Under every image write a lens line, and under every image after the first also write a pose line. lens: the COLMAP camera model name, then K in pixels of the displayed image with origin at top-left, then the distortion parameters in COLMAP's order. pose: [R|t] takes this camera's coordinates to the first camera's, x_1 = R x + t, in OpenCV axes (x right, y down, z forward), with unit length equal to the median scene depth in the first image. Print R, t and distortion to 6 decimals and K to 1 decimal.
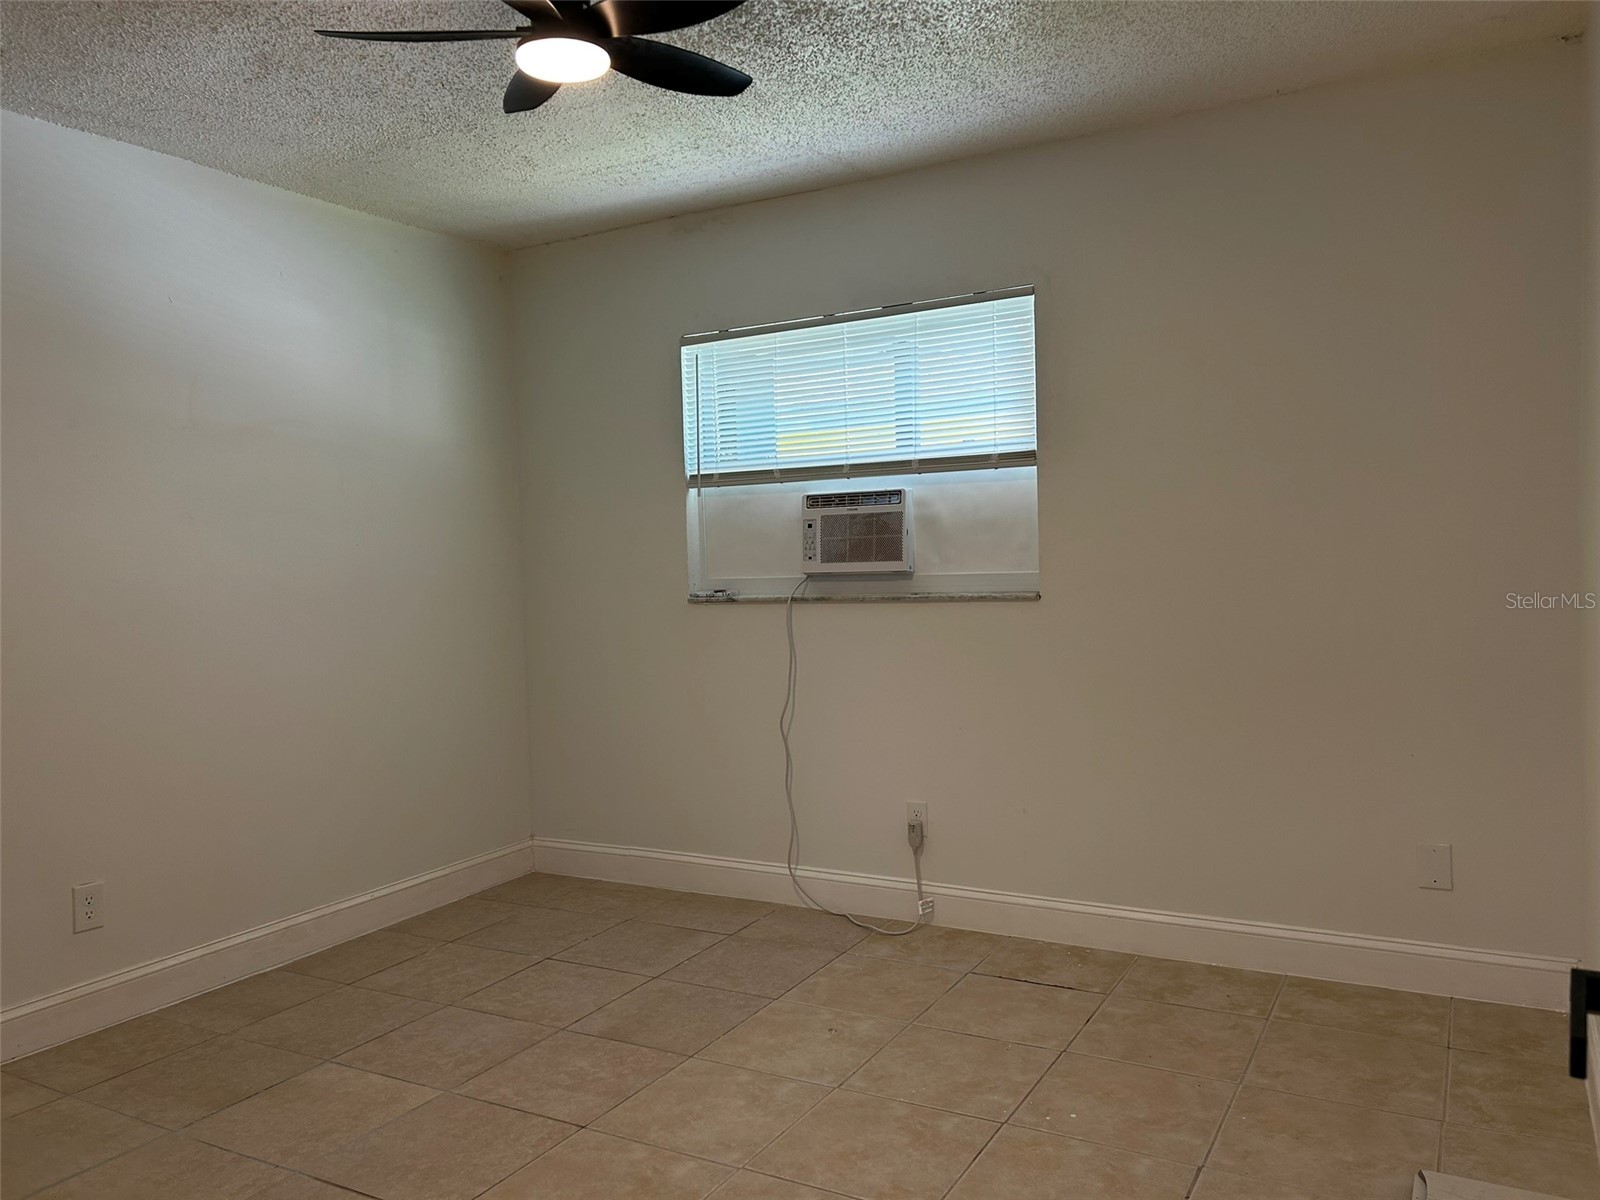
lens RADIAL K [[1214.0, 0, 800.0], [0, 1214.0, 600.0], [0, 0, 1]] dist [0.099733, -0.143521]
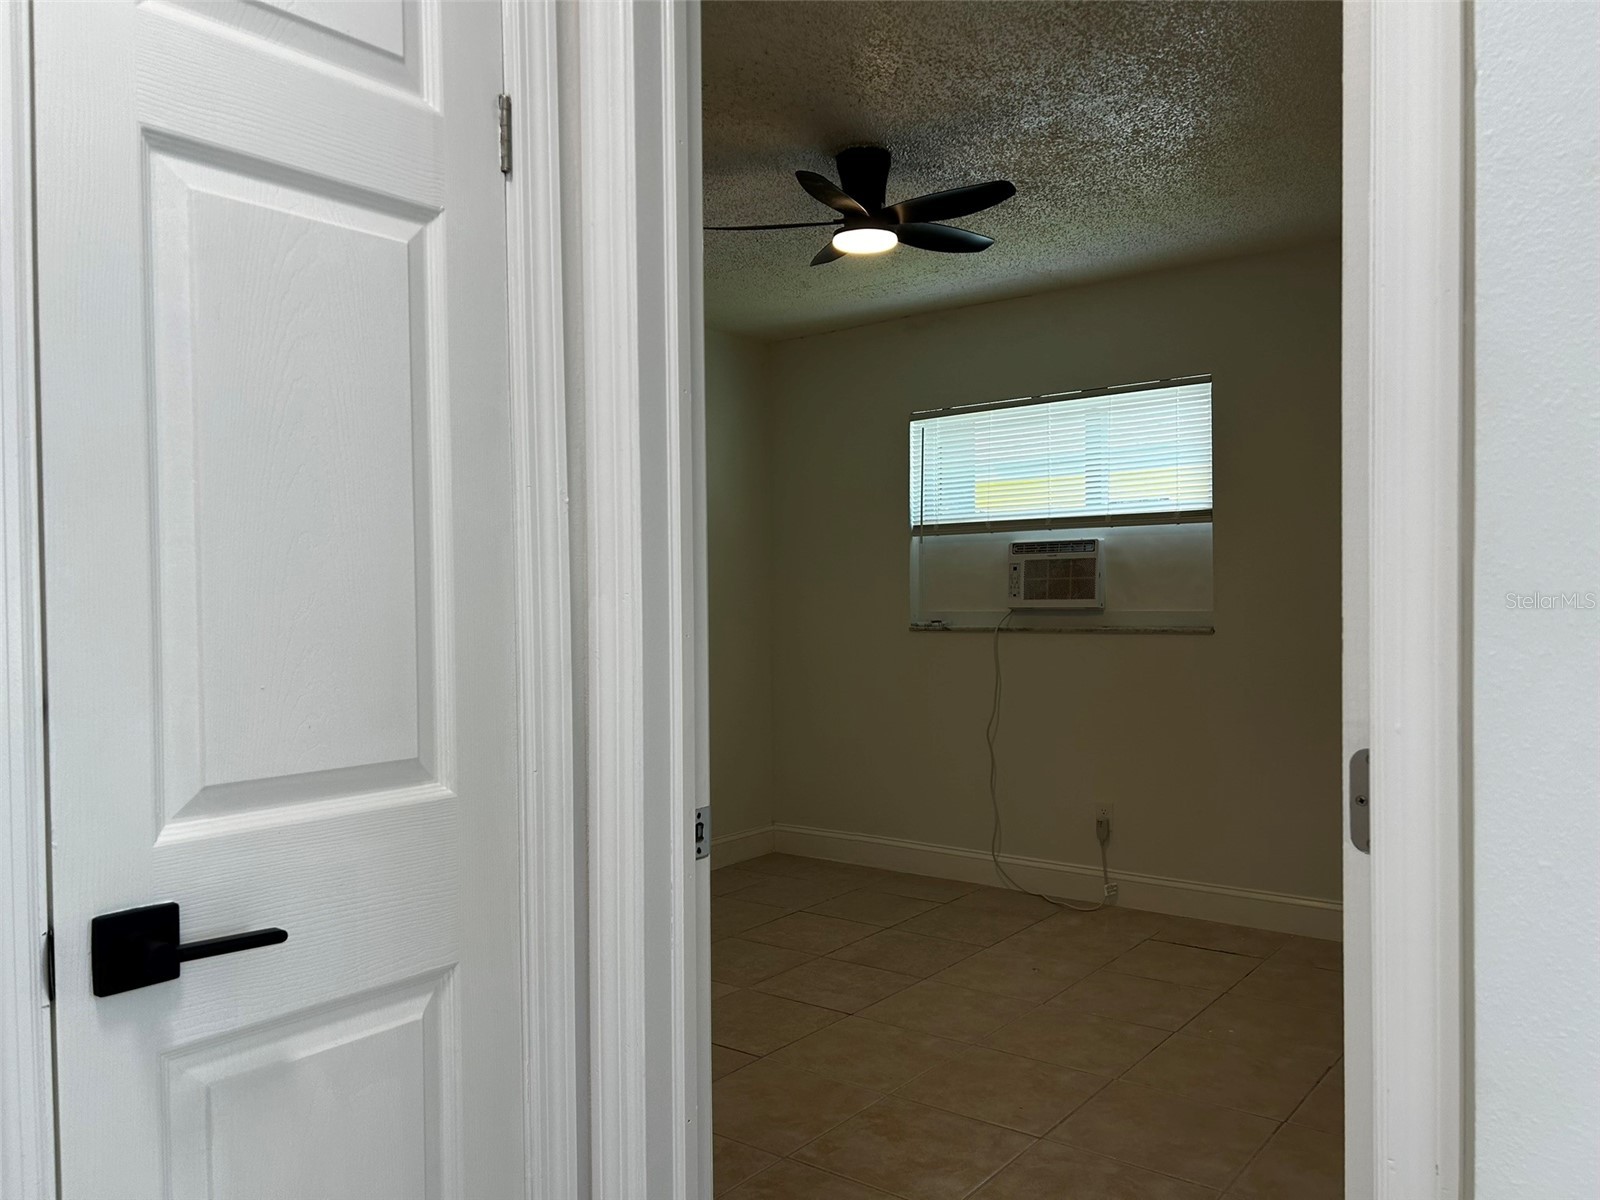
lens RADIAL K [[1199.7, 0, 800.0], [0, 1199.7, 600.0], [0, 0, 1]] dist [0.105006, -0.261003]
pose [[0.989759, 0.019749, -0.141379, -0.035296], [-0.024320, 0.999233, -0.030680, 0.012309], [0.140664, 0.033804, 0.989480, -0.217509]]
